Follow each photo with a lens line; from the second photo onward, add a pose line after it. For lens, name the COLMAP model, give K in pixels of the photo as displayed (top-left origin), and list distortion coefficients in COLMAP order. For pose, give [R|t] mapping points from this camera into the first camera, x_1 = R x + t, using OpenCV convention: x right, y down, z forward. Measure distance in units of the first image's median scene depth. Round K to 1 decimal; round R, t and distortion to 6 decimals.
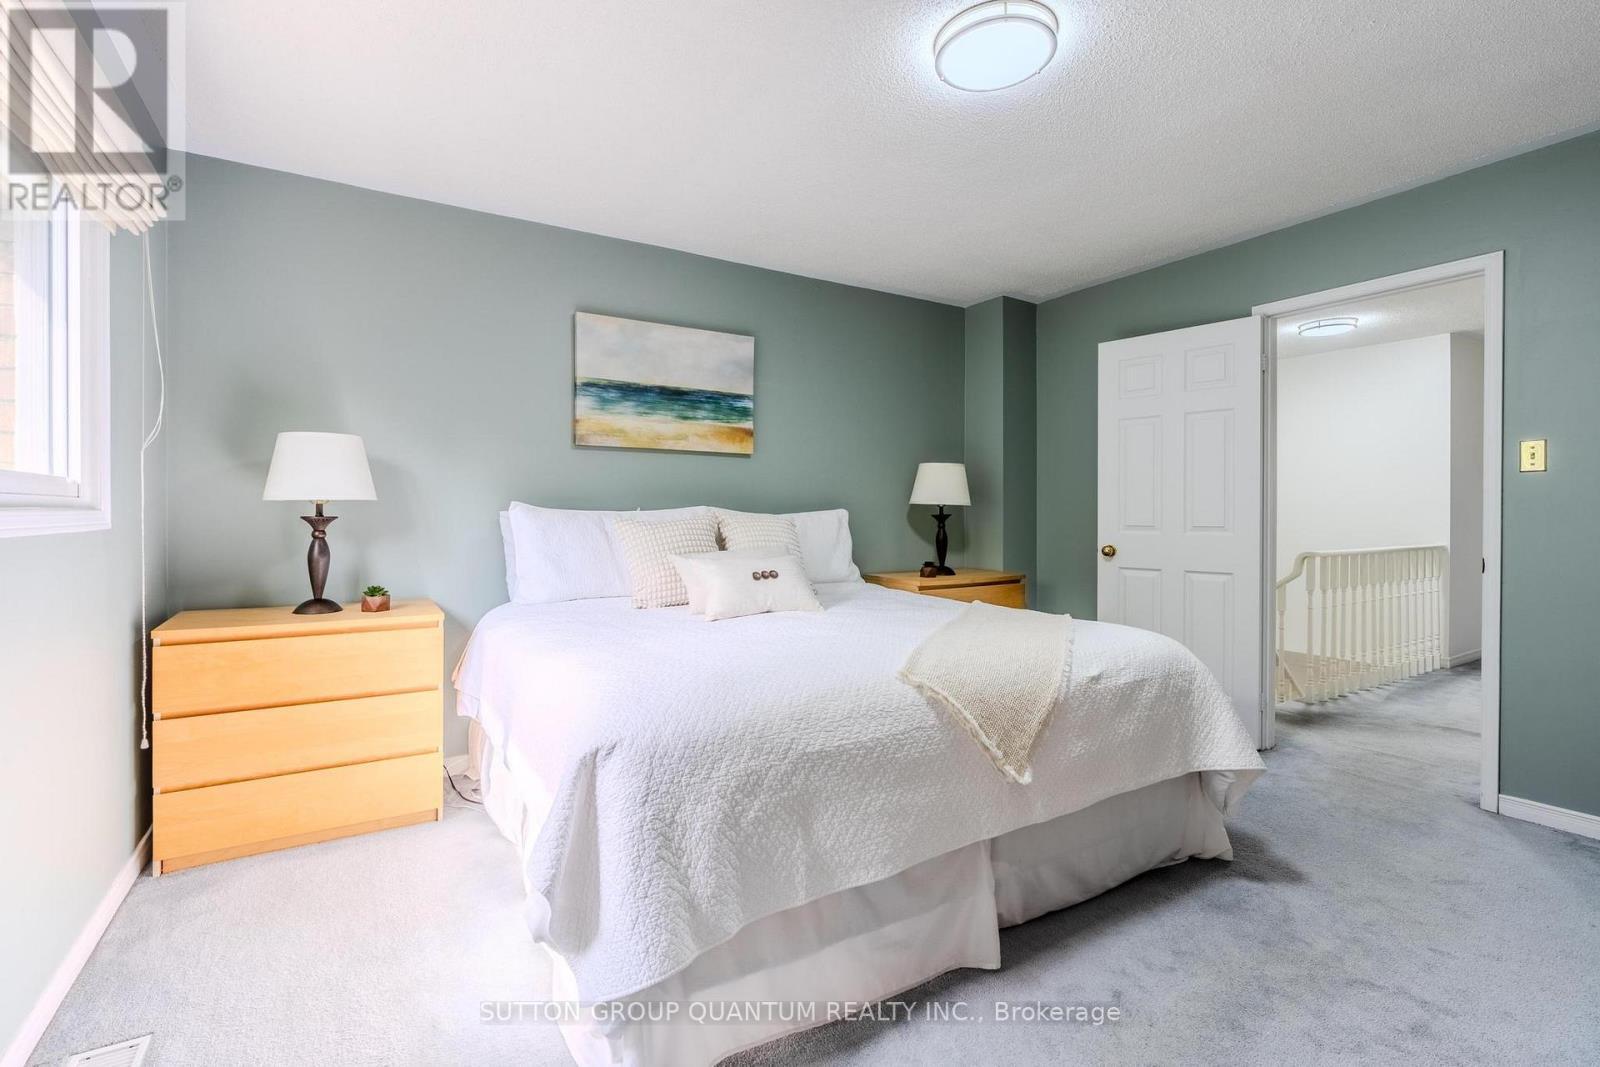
lens RADIAL K [[726.1, 0, 781.0], [0, 726.1, 520.7], [0, 0, 1]] dist [-0.009405, 0.000795]
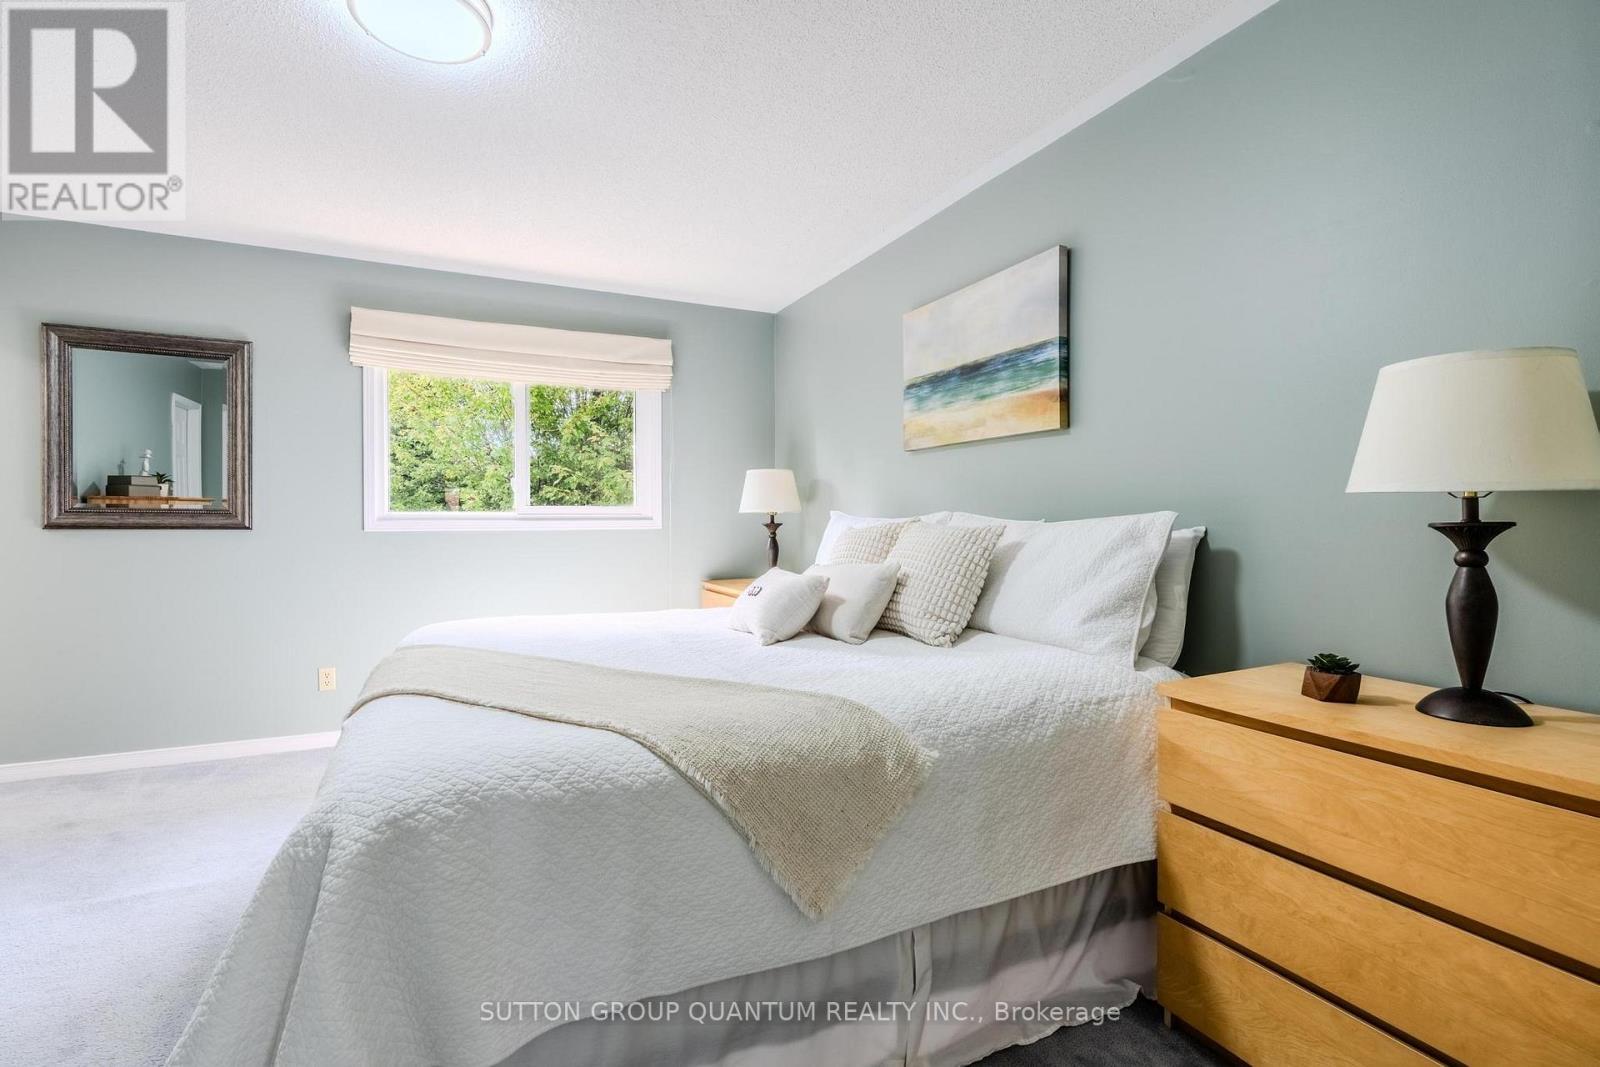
lens RADIAL K [[714.8, 0, 779.9], [0, 714.8, 529.2], [0, 0, 1]] dist [-0.003556, 0.000333]
pose [[-0.092632, 0.010331, -0.995647, 0.664266], [-0.008950, 0.999897, 0.011208, -0.007887], [0.995660, 0.009950, -0.092530, 0.879680]]
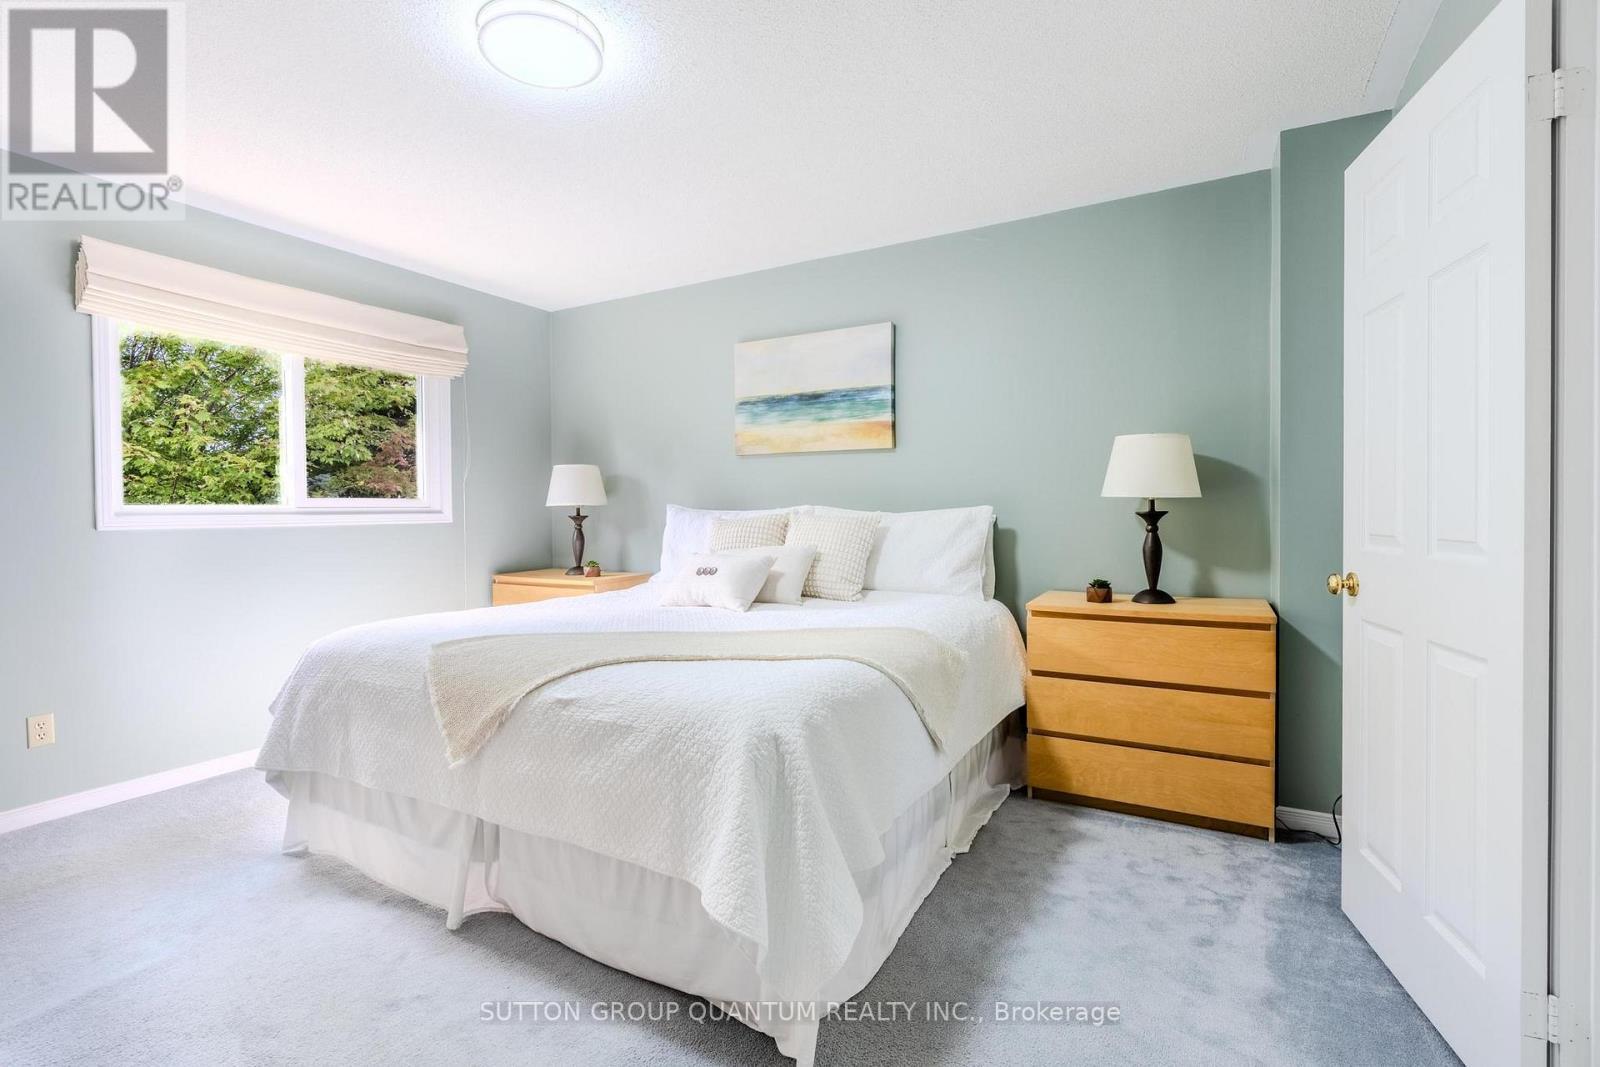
lens RADIAL K [[726.1, 0, 781.0], [0, 726.1, 520.7], [0, 0, 1]] dist [-0.009405, 0.000795]
pose [[0.491354, 0.007324, -0.870929, 0.758906], [-0.001420, 0.999970, 0.007608, -0.005910], [0.870959, -0.002501, 0.491350, 0.454601]]
